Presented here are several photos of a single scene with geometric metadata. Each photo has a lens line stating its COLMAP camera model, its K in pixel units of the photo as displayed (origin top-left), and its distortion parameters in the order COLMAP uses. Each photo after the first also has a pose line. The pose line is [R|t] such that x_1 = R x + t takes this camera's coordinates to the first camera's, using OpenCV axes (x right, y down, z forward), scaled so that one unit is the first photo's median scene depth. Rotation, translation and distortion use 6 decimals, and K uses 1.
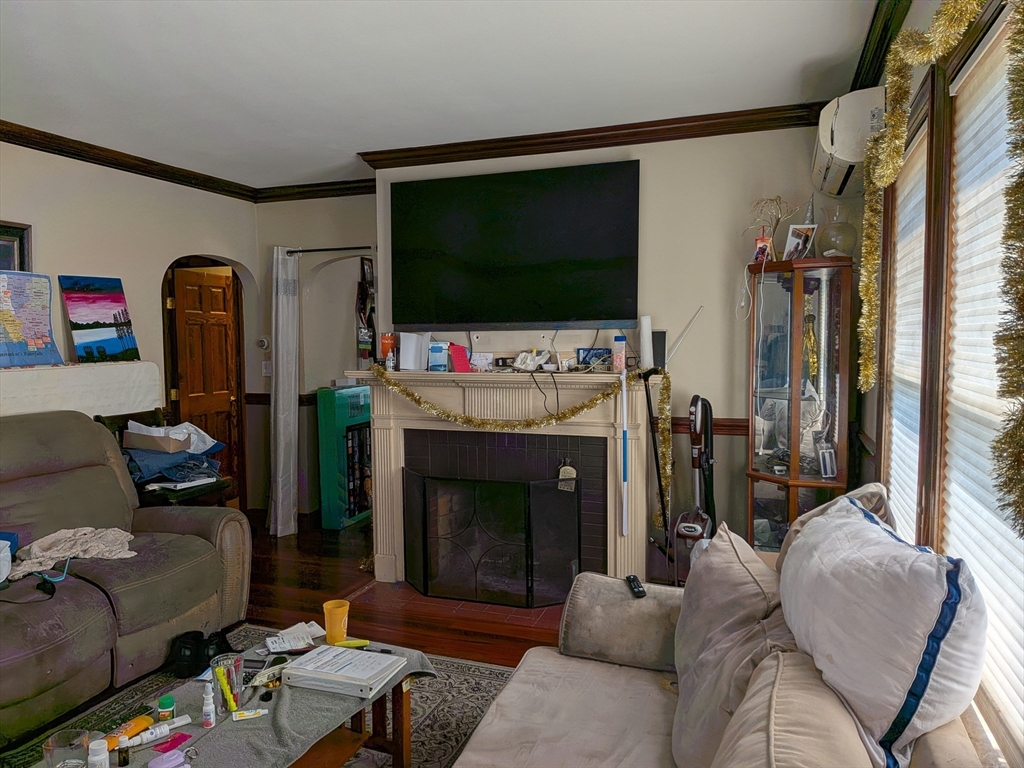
lens RADIAL K [[730.6, 0, 509.9], [0, 730.6, 381.3], [0, 0, 1]] dist [0.064515, -0.095615]
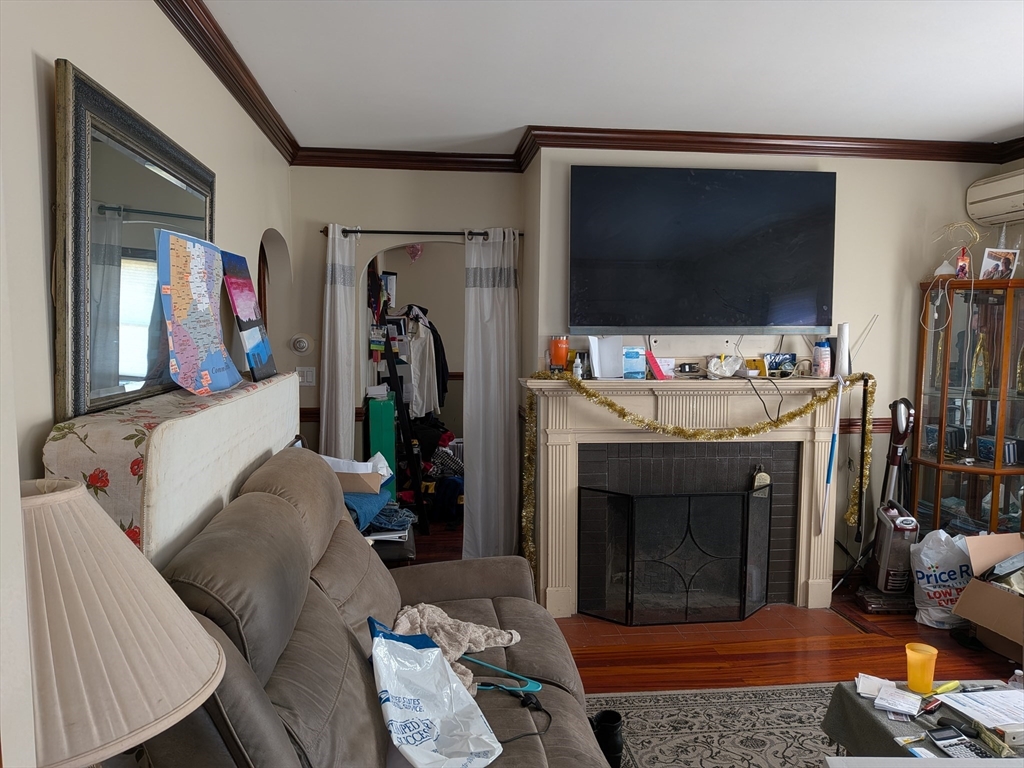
lens RADIAL K [[723.5, 0, 512.8], [0, 723.5, 388.9], [0, 0, 1]] dist [0.001837, -0.002344]
pose [[0.891826, -0.024610, 0.451710, -0.637479], [0.014989, 0.999578, 0.024867, -0.025914], [-0.452131, -0.015407, 0.891818, 0.262550]]
